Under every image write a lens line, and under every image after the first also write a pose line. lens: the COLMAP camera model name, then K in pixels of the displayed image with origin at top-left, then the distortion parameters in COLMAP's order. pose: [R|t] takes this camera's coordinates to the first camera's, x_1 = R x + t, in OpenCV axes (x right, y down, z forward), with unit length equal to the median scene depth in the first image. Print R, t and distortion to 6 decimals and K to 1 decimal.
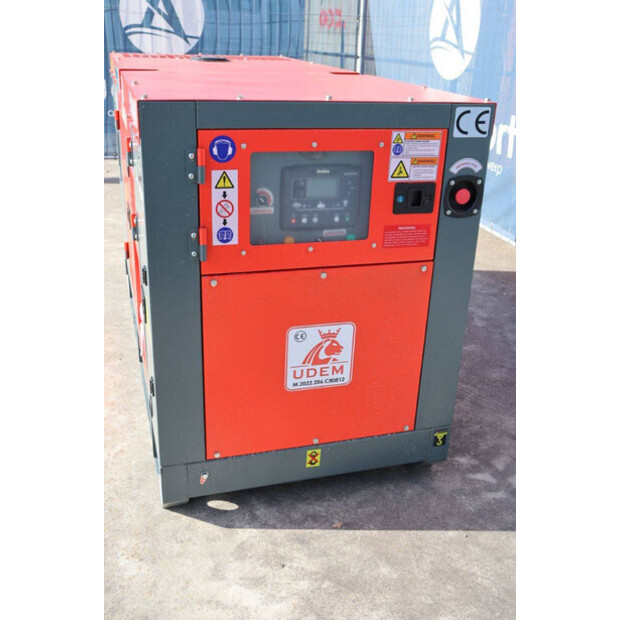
lens RADIAL K [[674.7, 0, 310.0], [0, 674.7, 310.0], [0, 0, 1]] dist [-0.082020, 0.231820]
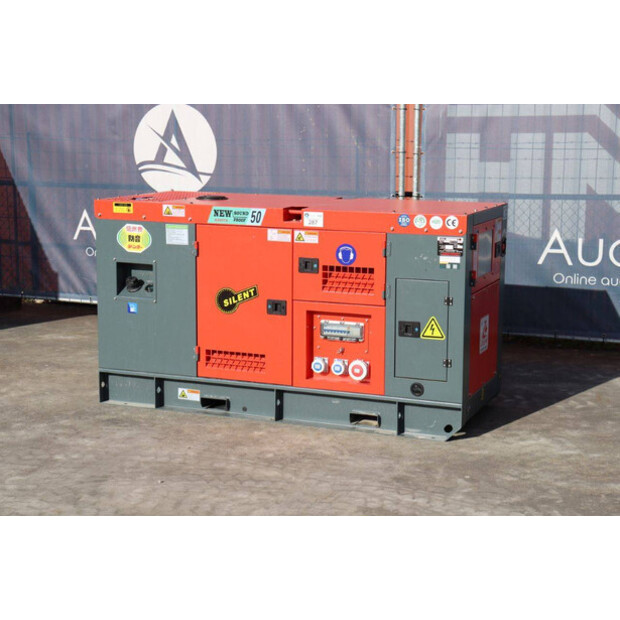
lens RADIAL K [[1165.5, 0, 310.0], [0, 1165.5, 310.0], [0, 0, 1]] dist [0.262835, 0.048573]
pose [[0.626590, -0.159557, 0.762841, -3.002298], [0.317856, 0.946030, -0.063211, 0.059518], [-0.711585, 0.282081, 0.643489, -0.891949]]
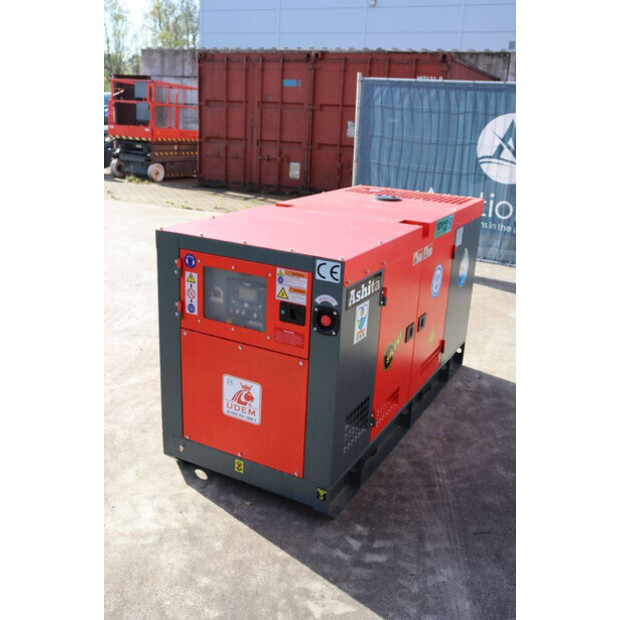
lens RADIAL K [[625.7, 0, 310.6], [0, 625.7, 317.4], [0, 0, 1]] dist [-0.066269, 0.009515]
pose [[0.708883, 0.223742, -0.668898, 1.085338], [-0.293478, 0.955926, 0.008729, -0.177023], [0.641370, 0.190119, 0.743303, -0.007597]]
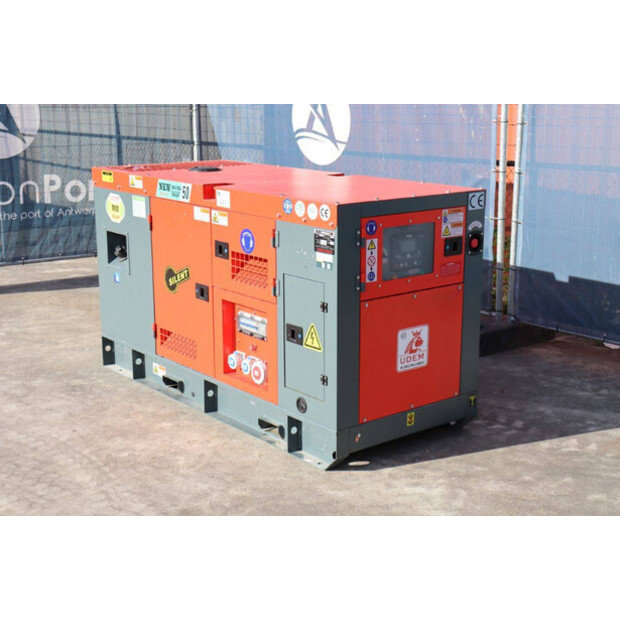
lens RADIAL K [[960.2, 0, 310.0], [0, 960.2, 310.0], [0, 0, 1]] dist [0.124562, 0.070857]
pose [[0.926699, -0.122529, 0.355269, -1.062253], [0.177967, 0.975715, -0.127702, 0.239349], [-0.330994, 0.181568, 0.926000, -1.121212]]
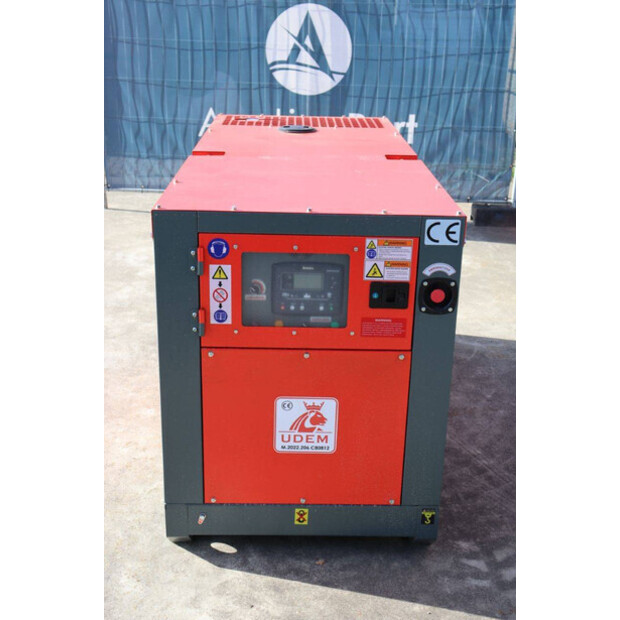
lens RADIAL K [[818.6, 0, 310.0], [0, 818.6, 310.0], [0, 0, 1]] dist [-0.013932, 0.344501]
pose [[0.962201, 0.081116, -0.259981, 0.376233], [-0.095293, 0.994547, -0.042379, -0.068405], [0.255126, 0.065551, 0.964683, -0.352310]]
